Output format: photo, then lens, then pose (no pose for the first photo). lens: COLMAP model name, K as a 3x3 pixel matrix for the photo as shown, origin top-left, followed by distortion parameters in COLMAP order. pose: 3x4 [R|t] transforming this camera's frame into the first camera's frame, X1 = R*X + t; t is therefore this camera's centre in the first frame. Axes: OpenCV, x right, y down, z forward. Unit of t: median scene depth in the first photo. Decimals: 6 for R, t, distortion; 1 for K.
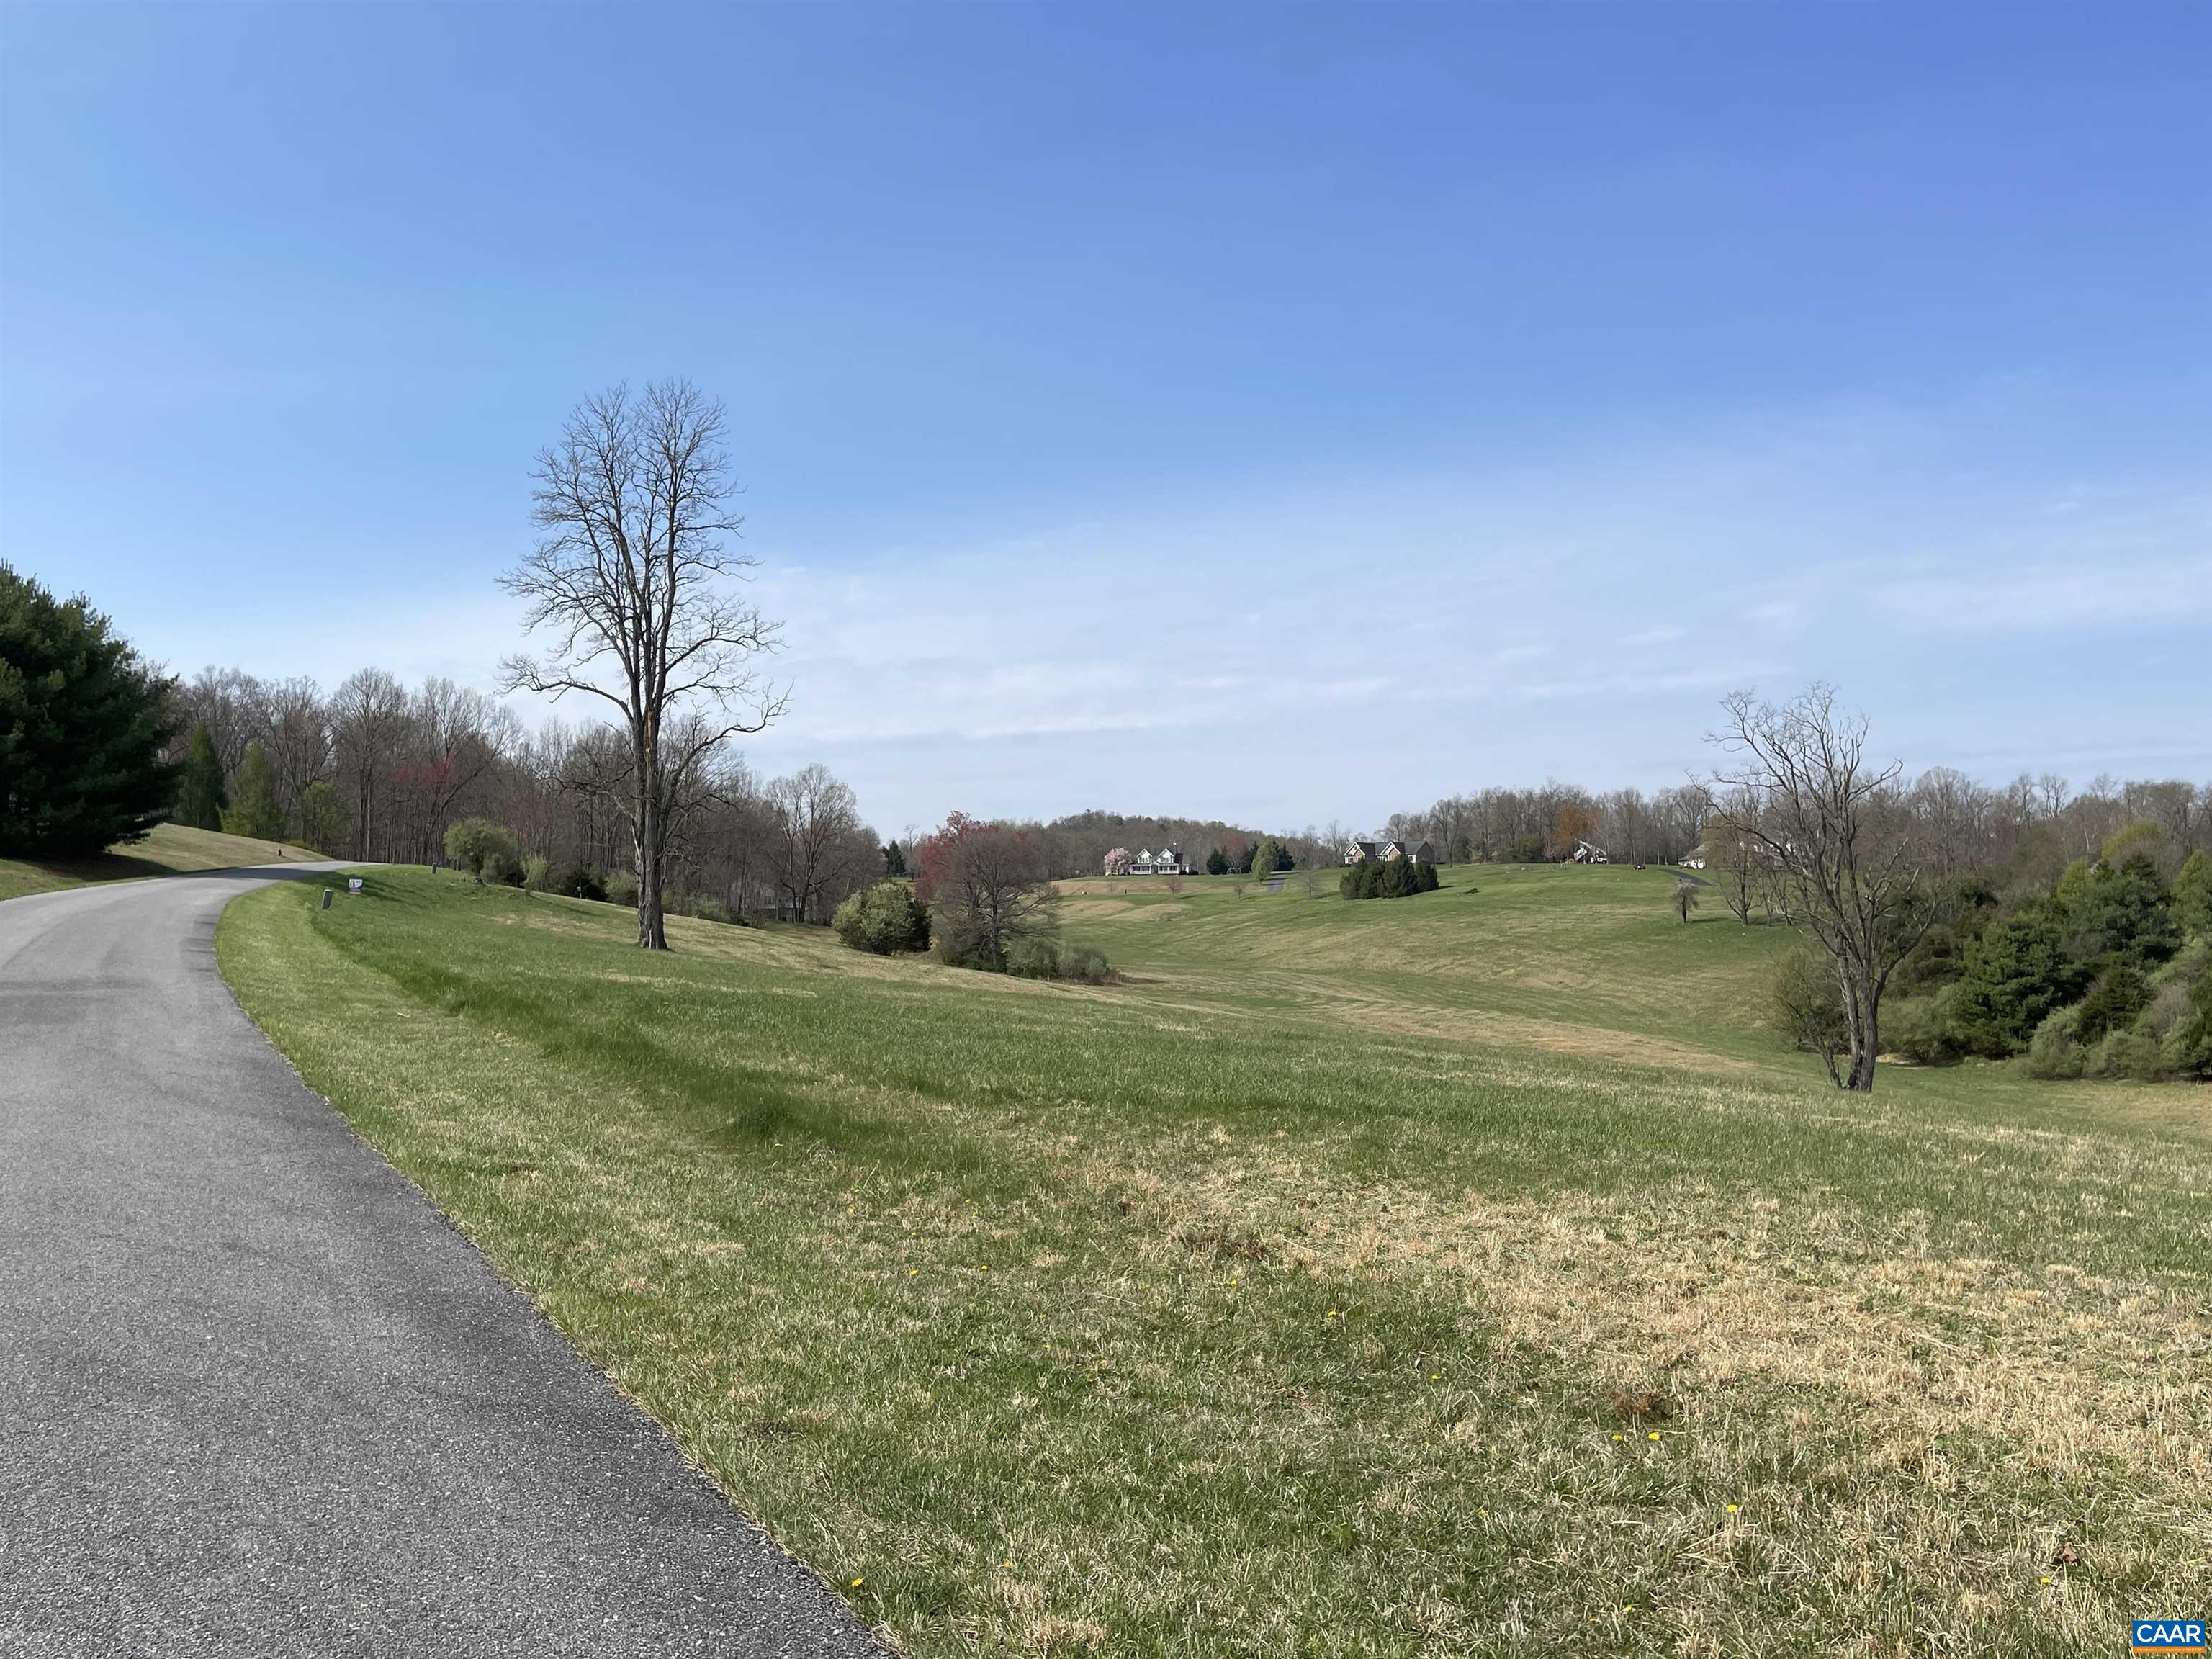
lens RADIAL K [[1803.7, 0, 1084.8], [0, 1803.7, 821.3], [0, 0, 1]] dist [0.024737, -0.012881]
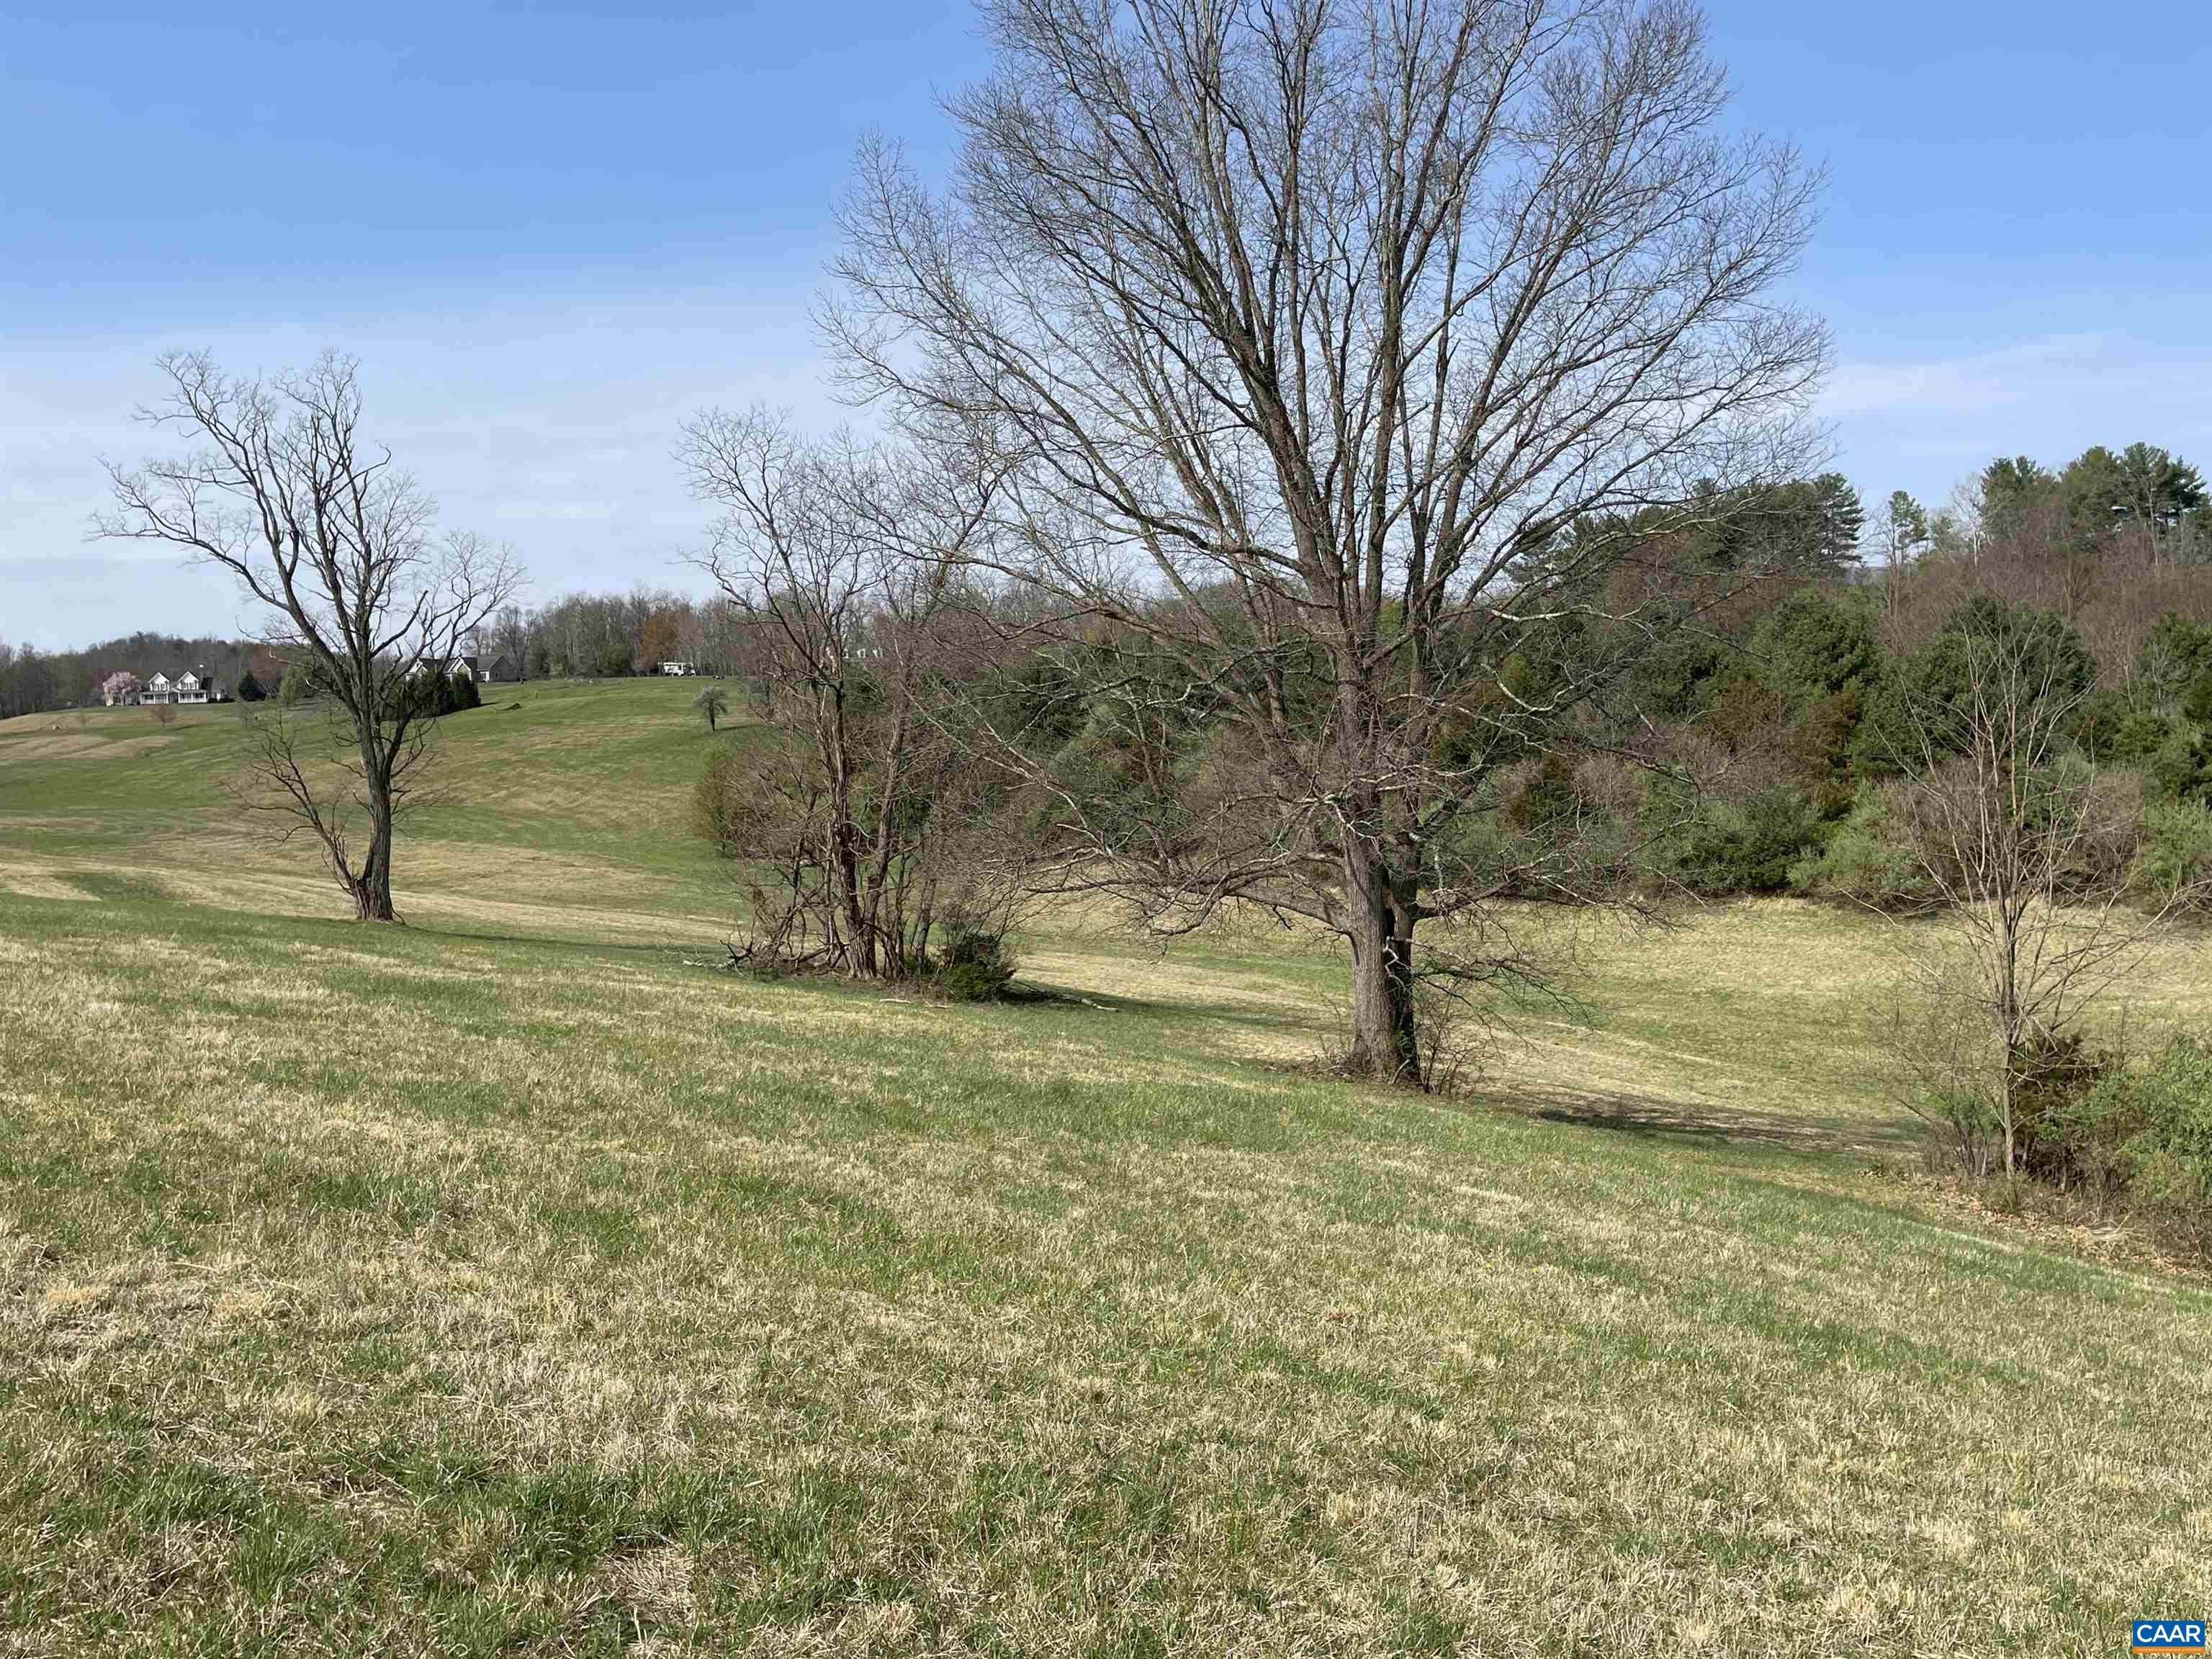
lens RADIAL K [[1945.5, 0, 1099.7], [0, 1945.5, 835.0], [0, 0, 1]] dist [0.053356, -0.037985]
pose [[0.914012, -0.053791, 0.402106, 0.111030], [0.015635, 0.995105, 0.097577, 0.015233], [-0.405387, -0.082900, 0.910379, 0.032986]]
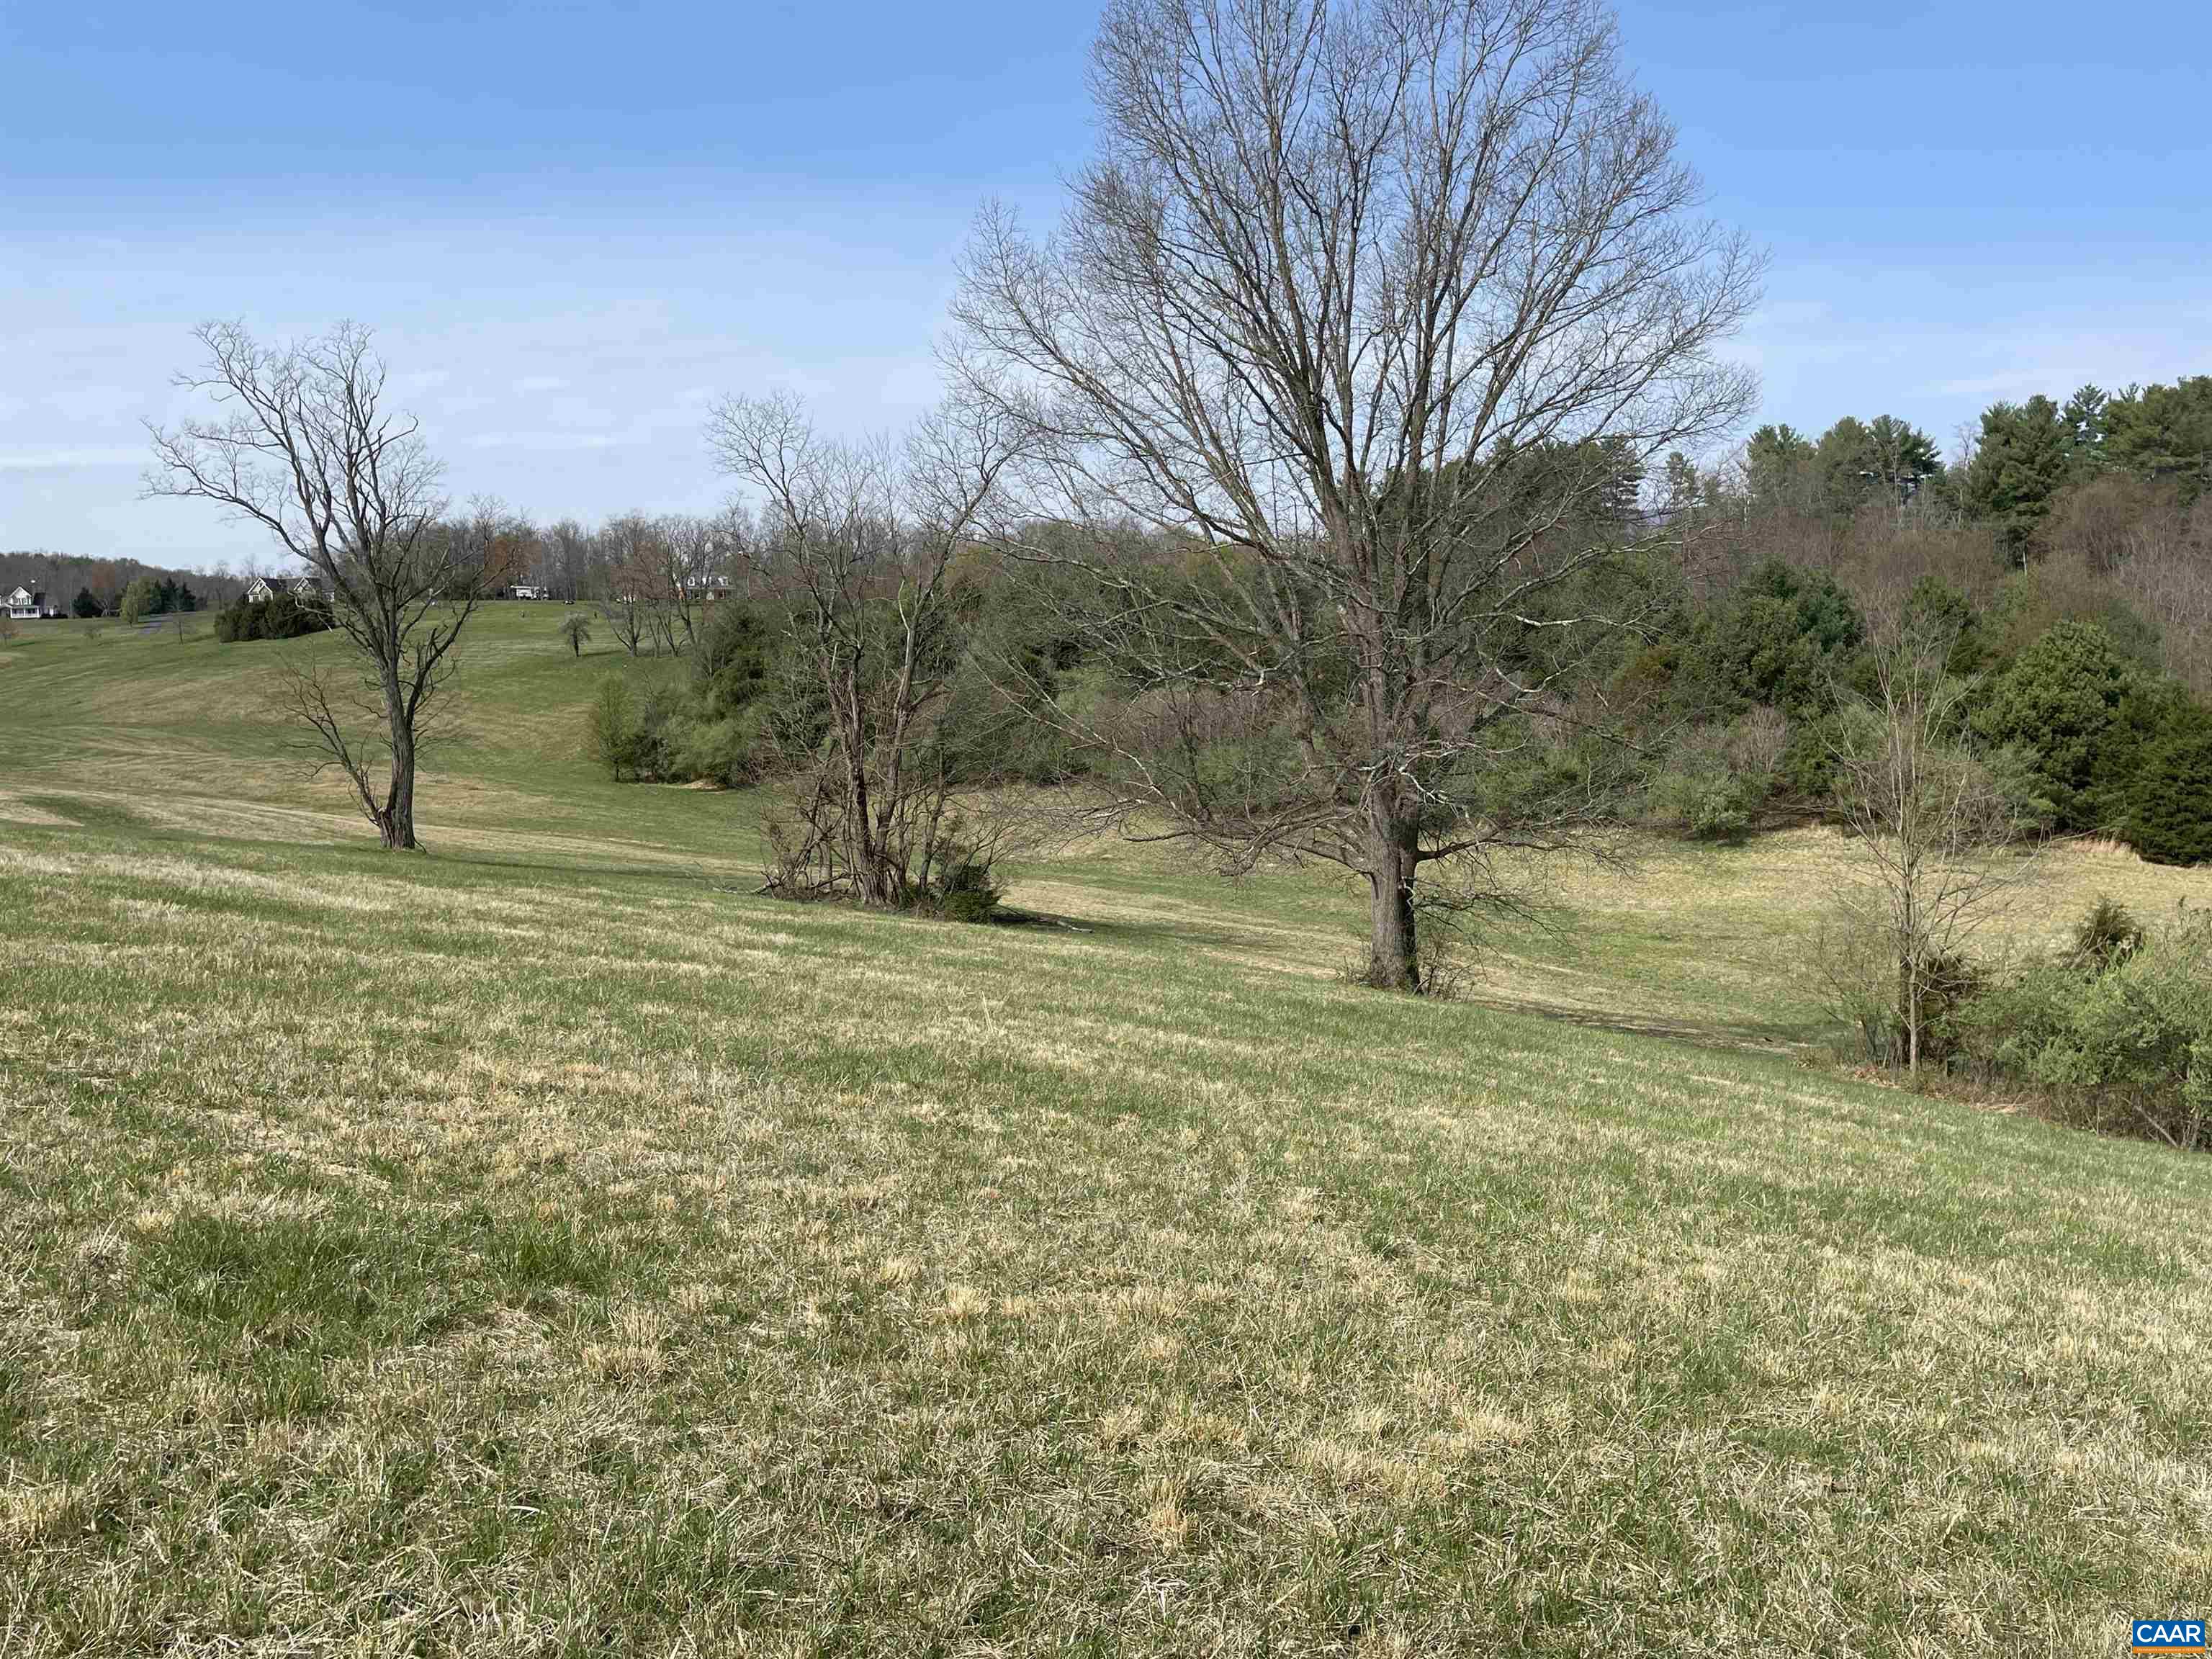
lens RADIAL K [[1854.3, 0, 1085.0], [0, 1854.3, 830.3], [0, 0, 1]] dist [0.040055, -0.022717]
pose [[0.871548, -0.067602, 0.485627, 0.083843], [-0.000887, 0.990230, 0.139438, 0.010044], [-0.490309, -0.121958, 0.862973, 0.025546]]
